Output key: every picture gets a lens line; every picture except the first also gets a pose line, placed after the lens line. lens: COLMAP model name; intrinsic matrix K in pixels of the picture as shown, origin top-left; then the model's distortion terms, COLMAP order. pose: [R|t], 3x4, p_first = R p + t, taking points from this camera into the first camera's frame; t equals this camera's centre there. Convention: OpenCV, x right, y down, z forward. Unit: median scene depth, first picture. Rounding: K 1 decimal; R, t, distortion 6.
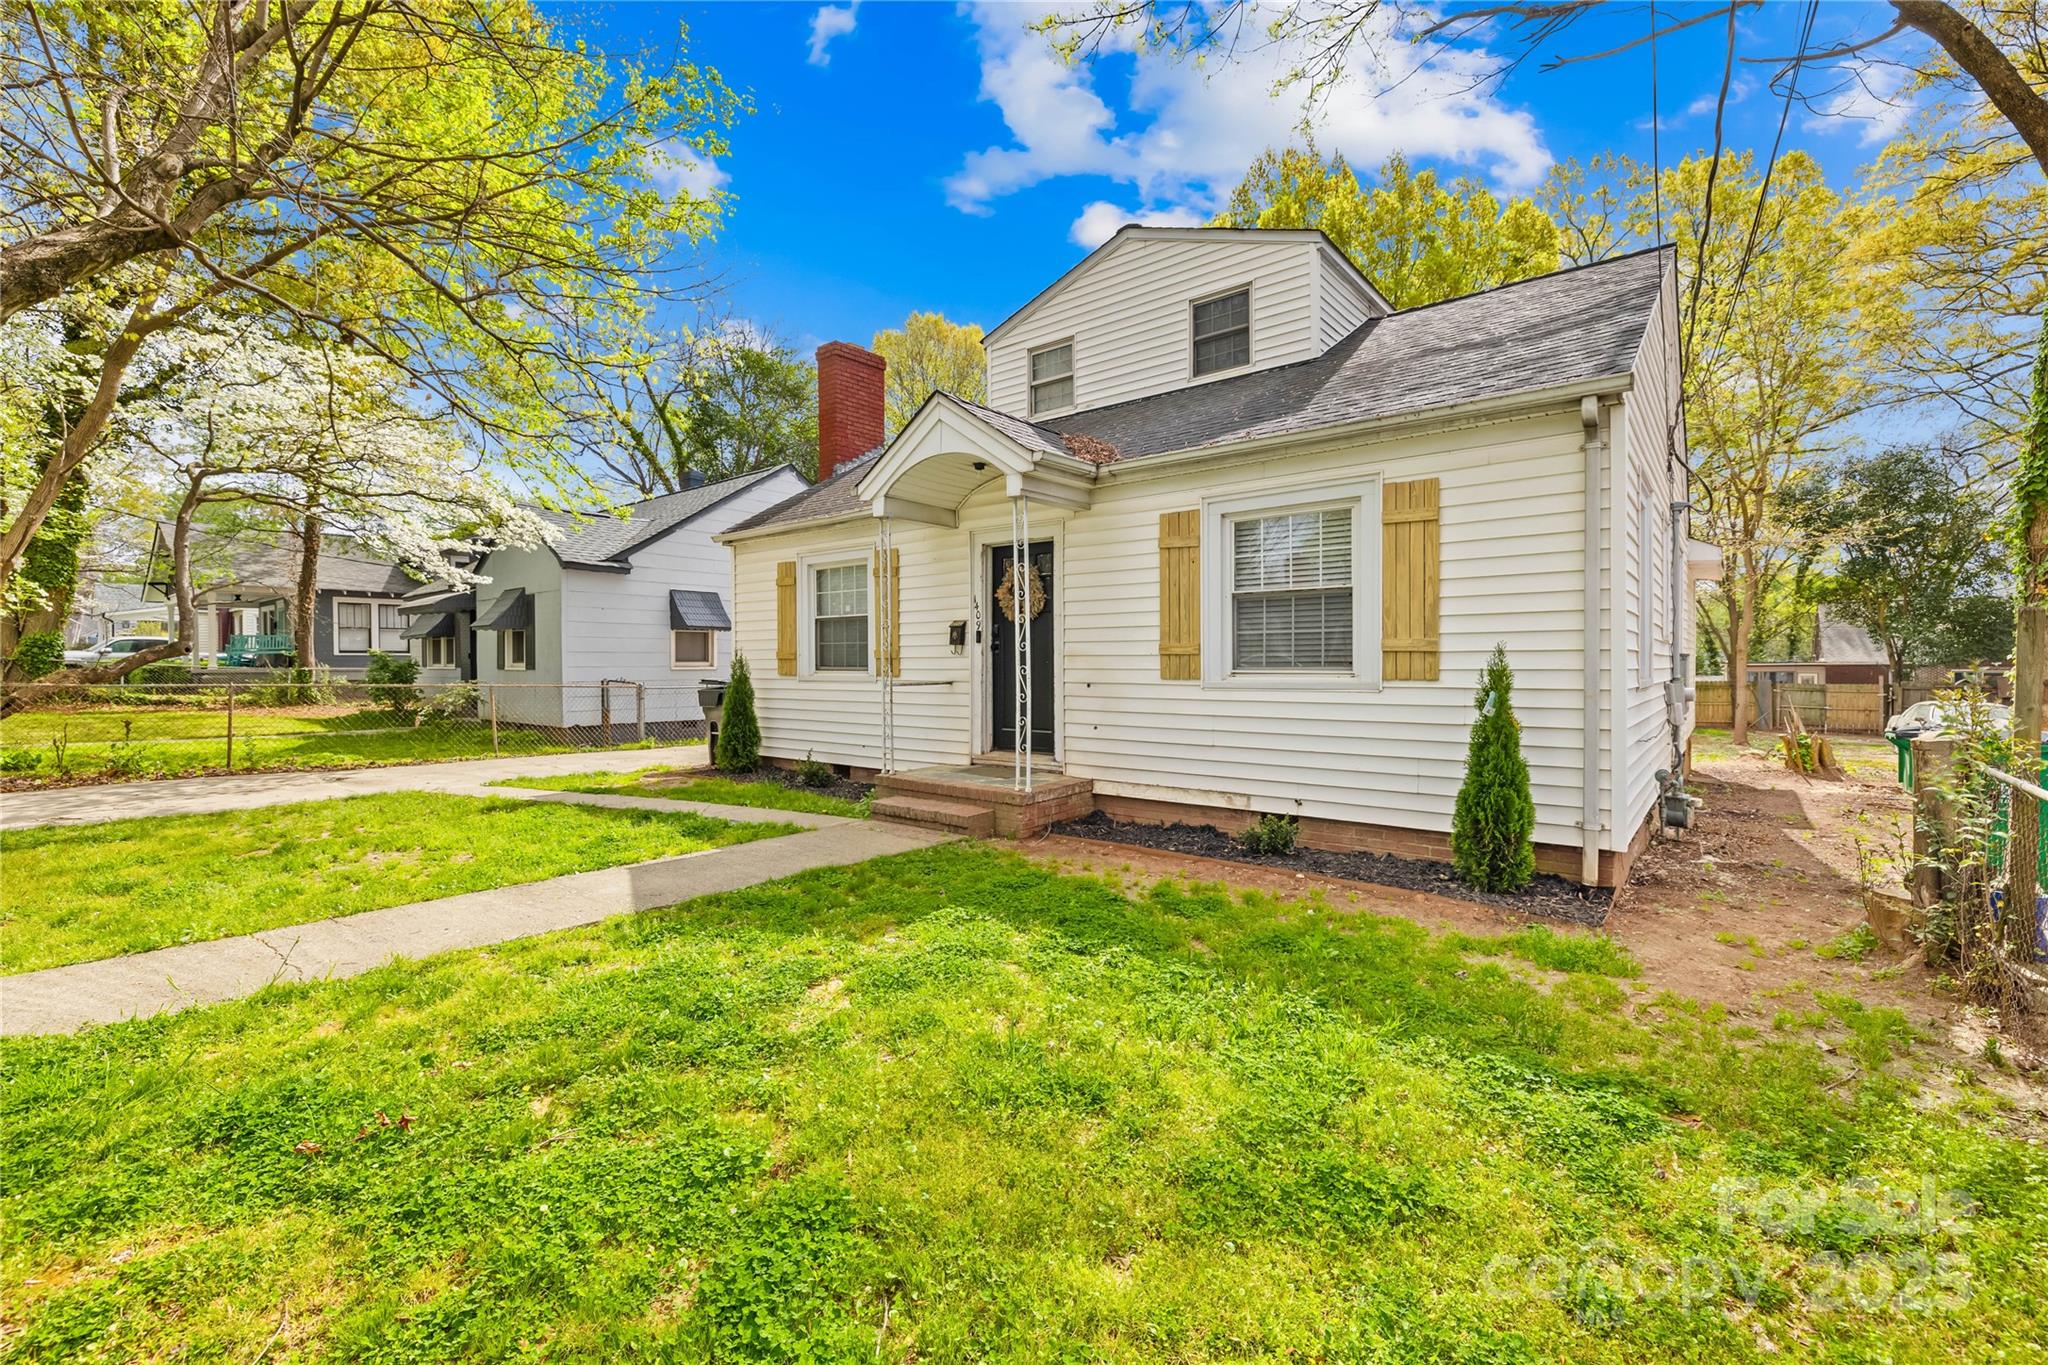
lens RADIAL K [[862.8, 0, 1012.3], [0, 862.8, 674.9], [0, 0, 1]] dist [-0.002231, -0.000194]
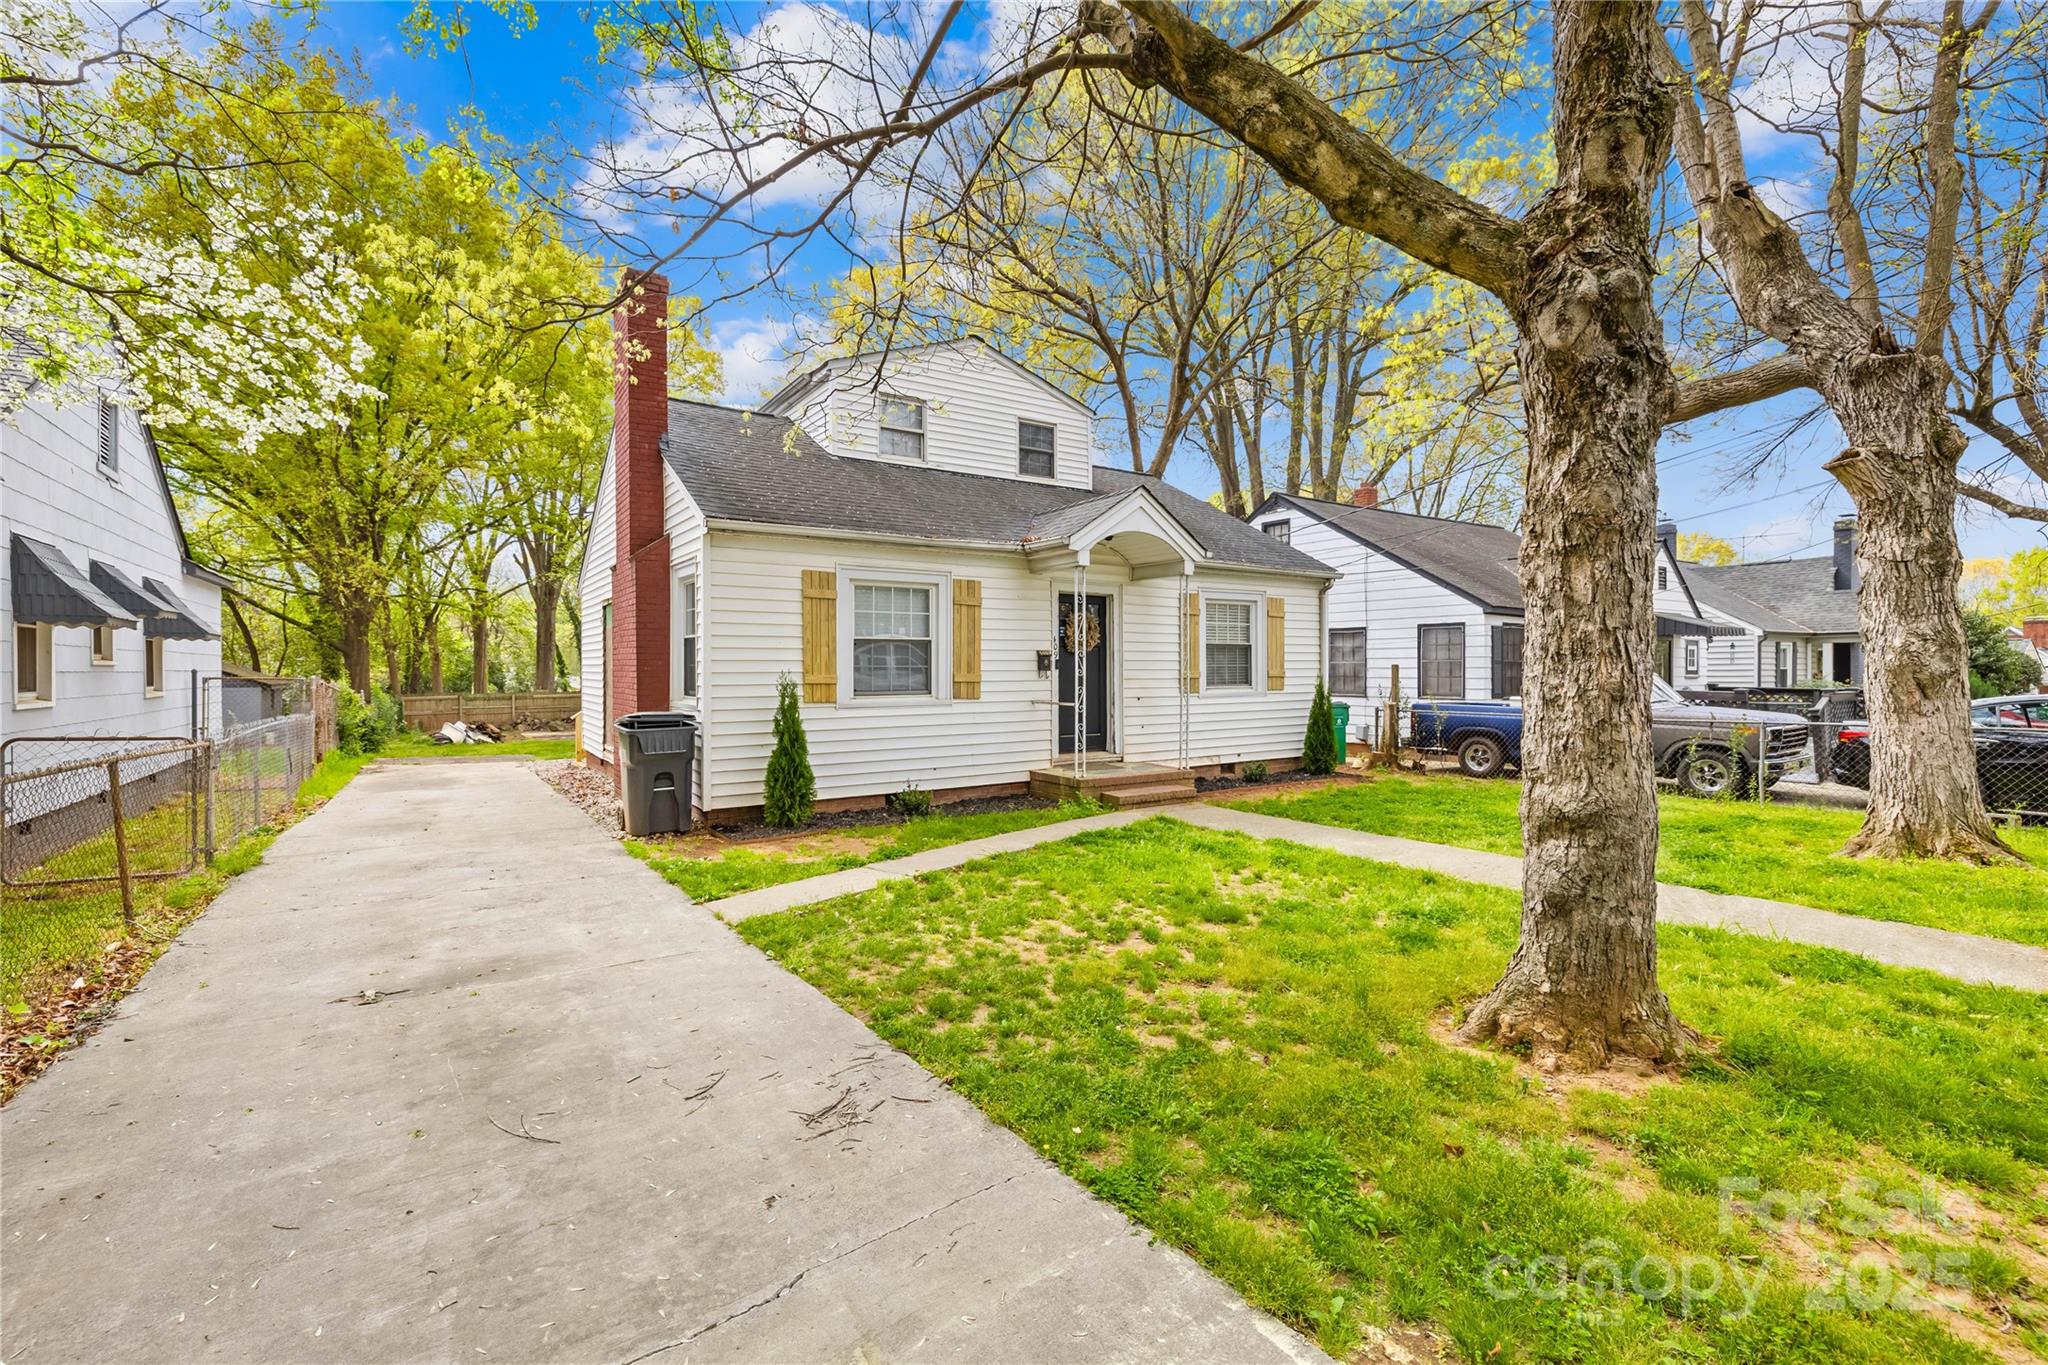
lens RADIAL K [[887.2, 0, 1015.2], [0, 887.2, 665.8], [0, 0, 1]] dist [-0.000450, -0.000039]
pose [[0.288421, 0.005059, 0.957490, -1.350644], [0.015824, 0.999824, -0.010049, -0.030886], [-0.957373, 0.018050, 0.288290, 0.716461]]
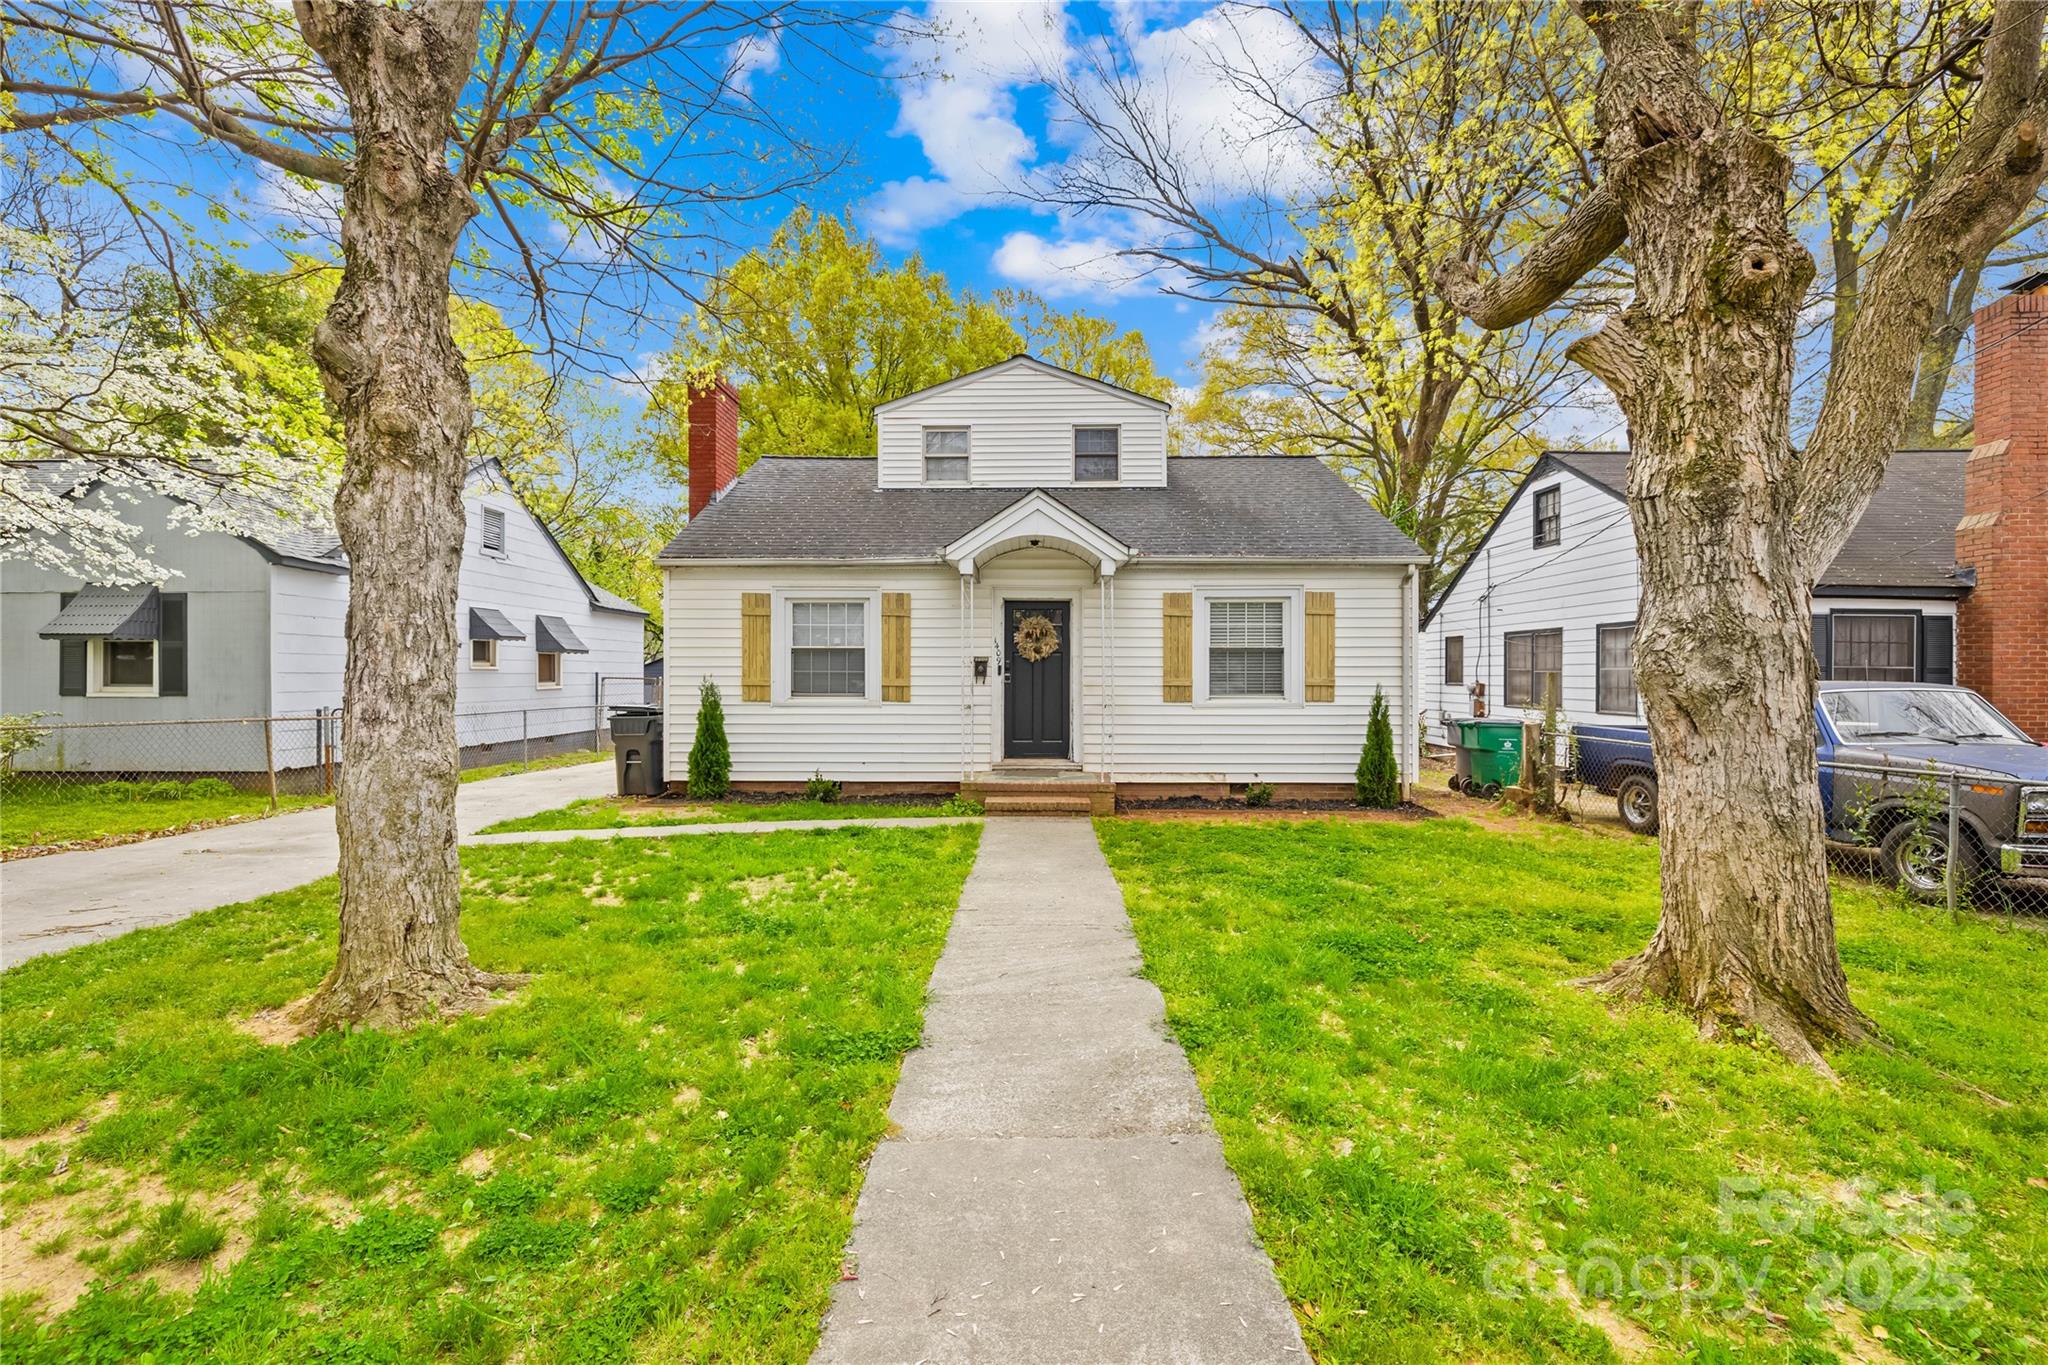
lens RADIAL K [[874.1, 0, 1017.8], [0, 874.1, 667.3], [0, 0, 1]] dist [-0.000394, -0.000056]
pose [[0.782921, 0.009588, 0.622047, -0.862477], [0.004482, 0.999768, -0.021052, -0.021581], [-0.622105, 0.019270, 0.782697, -0.035371]]
